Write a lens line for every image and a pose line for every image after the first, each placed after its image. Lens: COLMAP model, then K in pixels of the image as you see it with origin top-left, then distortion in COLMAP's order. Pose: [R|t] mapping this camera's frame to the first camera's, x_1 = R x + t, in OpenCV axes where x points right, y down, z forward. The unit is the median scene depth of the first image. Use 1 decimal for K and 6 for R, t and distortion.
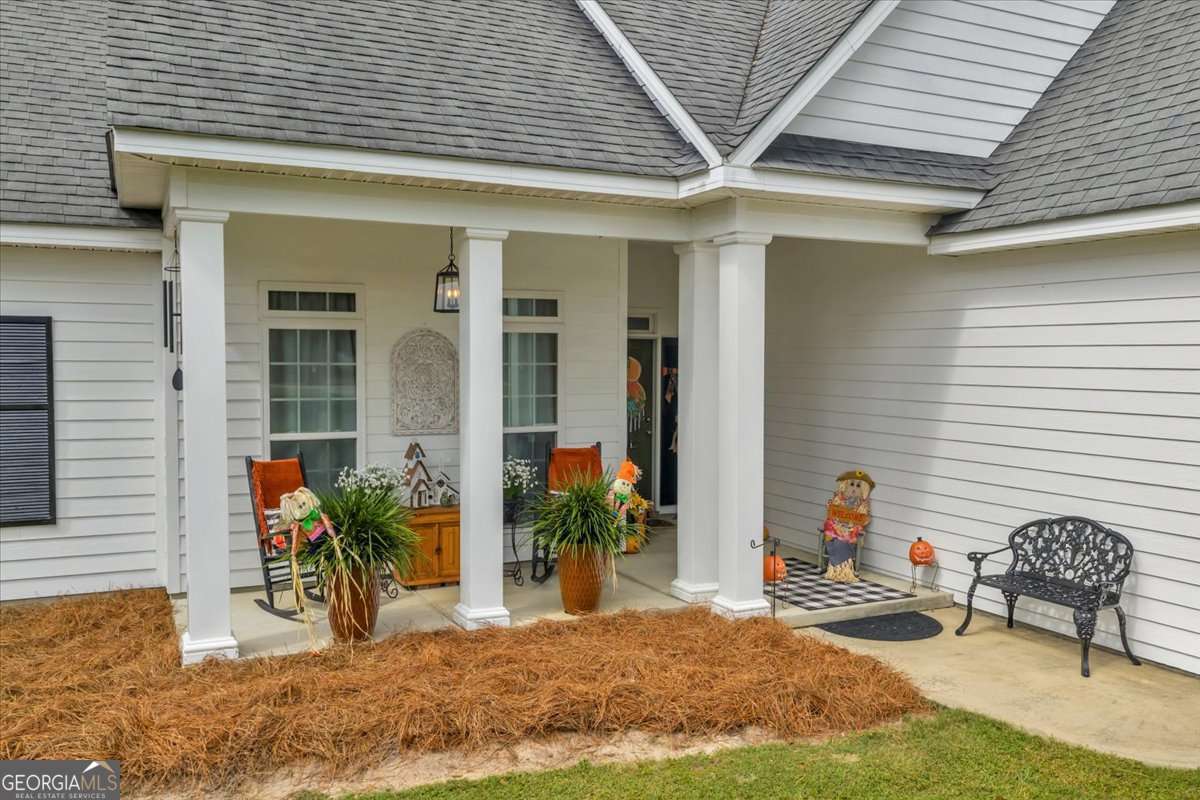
lens RADIAL K [[993.3, 0, 605.1], [0, 993.3, 400.3], [0, 0, 1]] dist [0.018238, -0.018972]
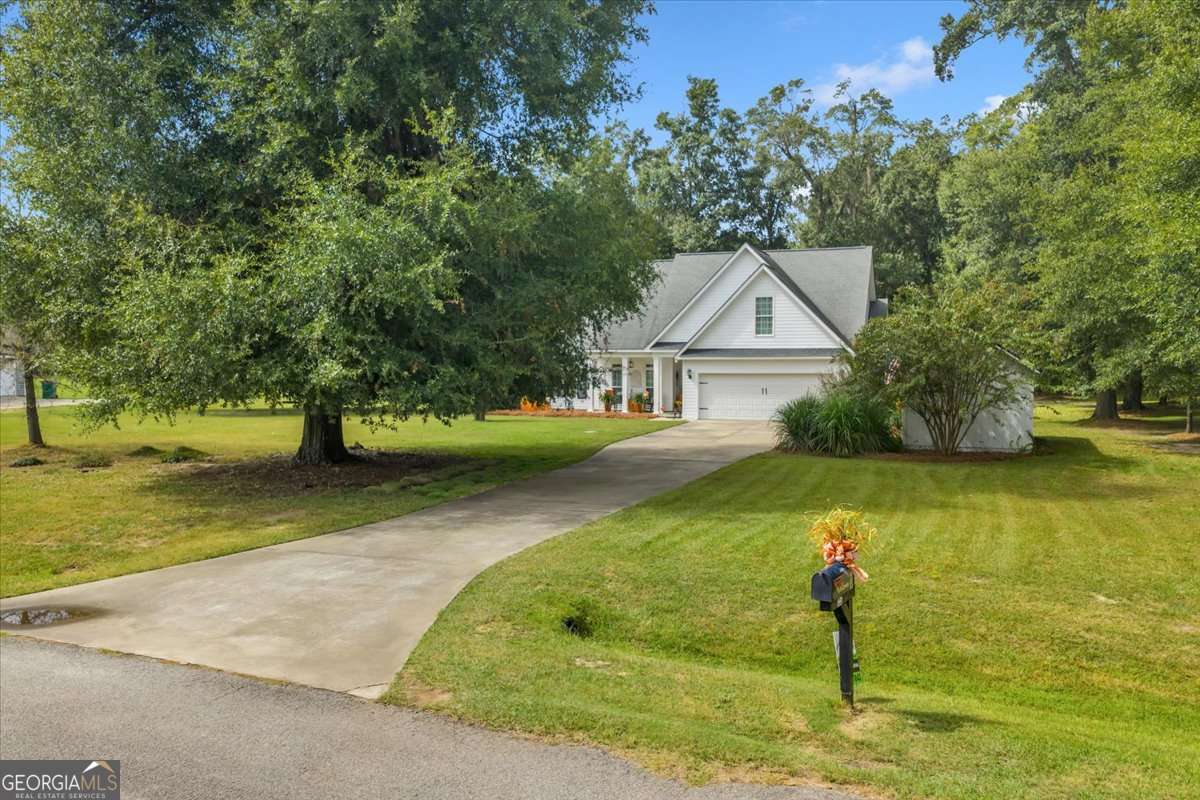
lens RADIAL K [[993.3, 0, 605.1], [0, 993.3, 400.3], [0, 0, 1]] dist [0.018238, -0.018972]
pose [[0.709902, 0.028419, -0.703727, 4.347650], [-0.026499, 0.999556, 0.013635, 0.039725], [0.703802, 0.008969, 0.710340, -3.760677]]
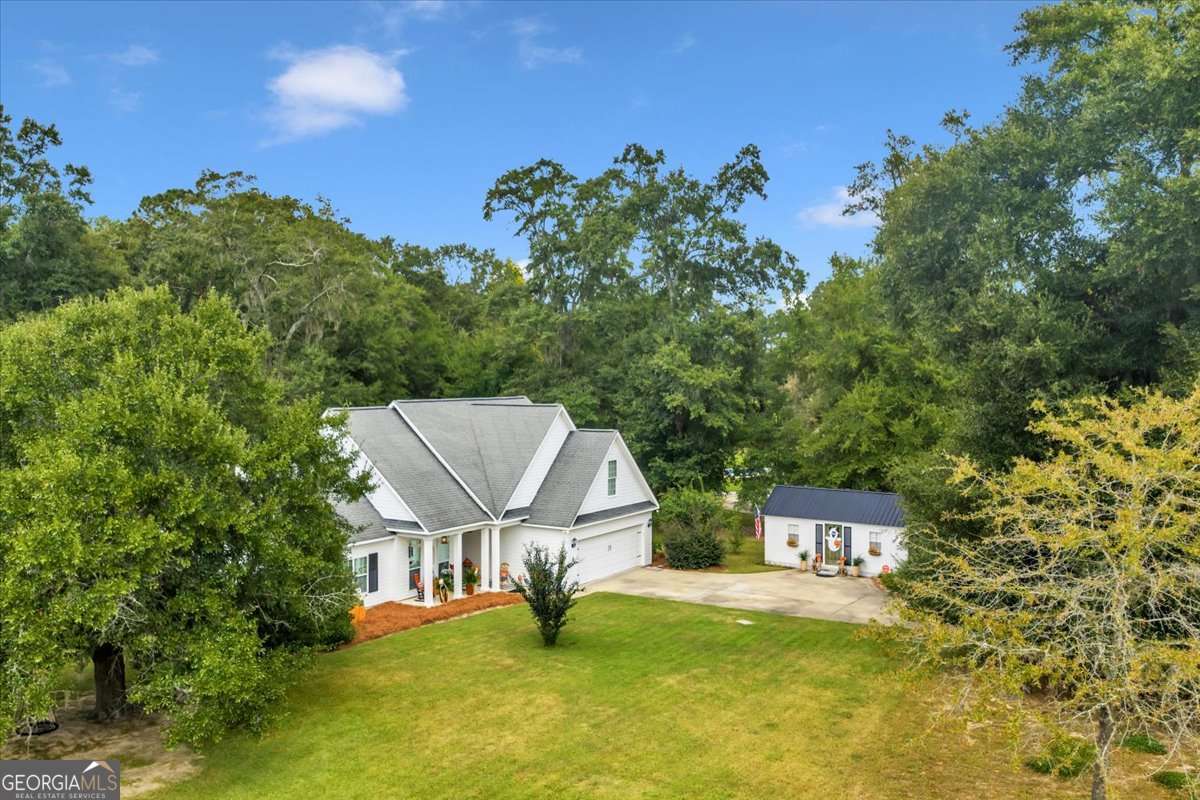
lens RADIAL K [[993.3, 0, 605.1], [0, 993.3, 400.3], [0, 0, 1]] dist [0.018238, -0.018972]
pose [[0.850425, -0.019052, 0.525750, -2.314900], [0.028523, 0.999544, -0.009915, -0.814484], [-0.525322, 0.023428, 0.850581, -4.243362]]
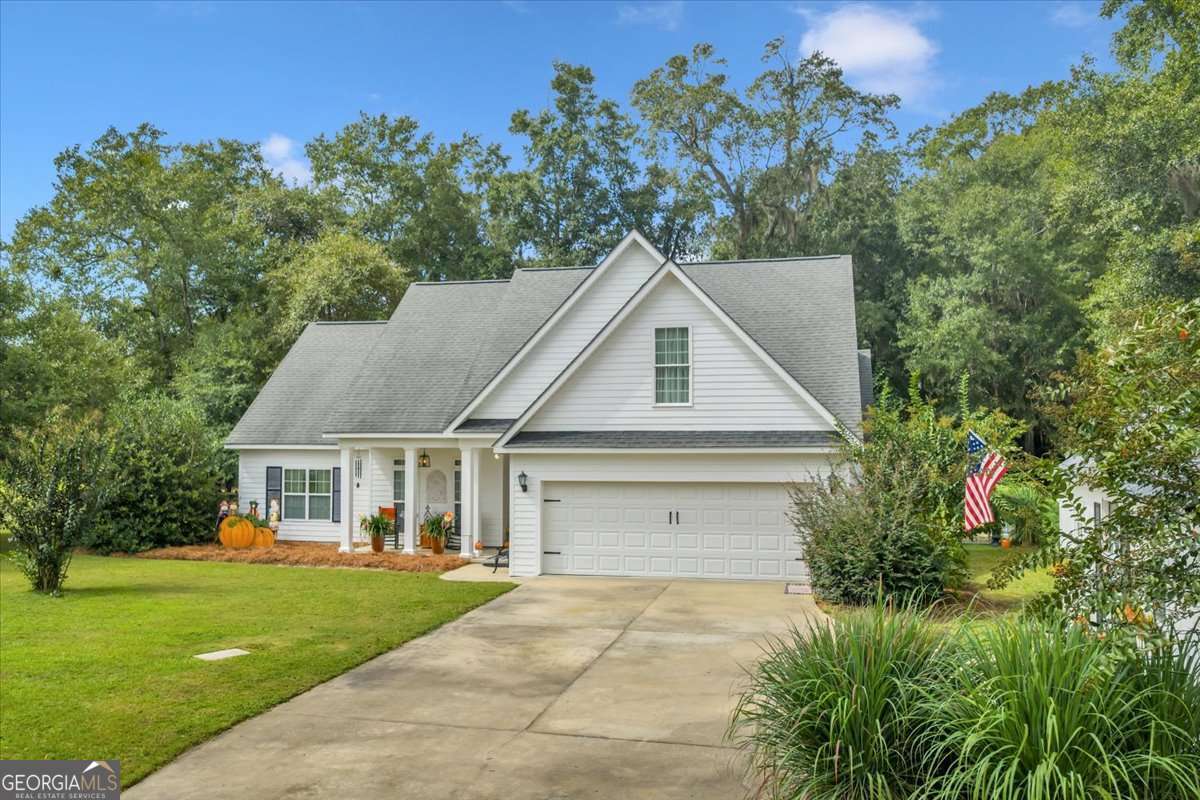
lens RADIAL K [[993.3, 0, 605.1], [0, 993.3, 400.3], [0, 0, 1]] dist [0.018238, -0.018972]
pose [[0.784127, -0.026725, -0.620024, 2.550538], [-0.024679, 0.996939, -0.074182, -0.079318], [0.620109, 0.073470, 0.781068, -1.365678]]
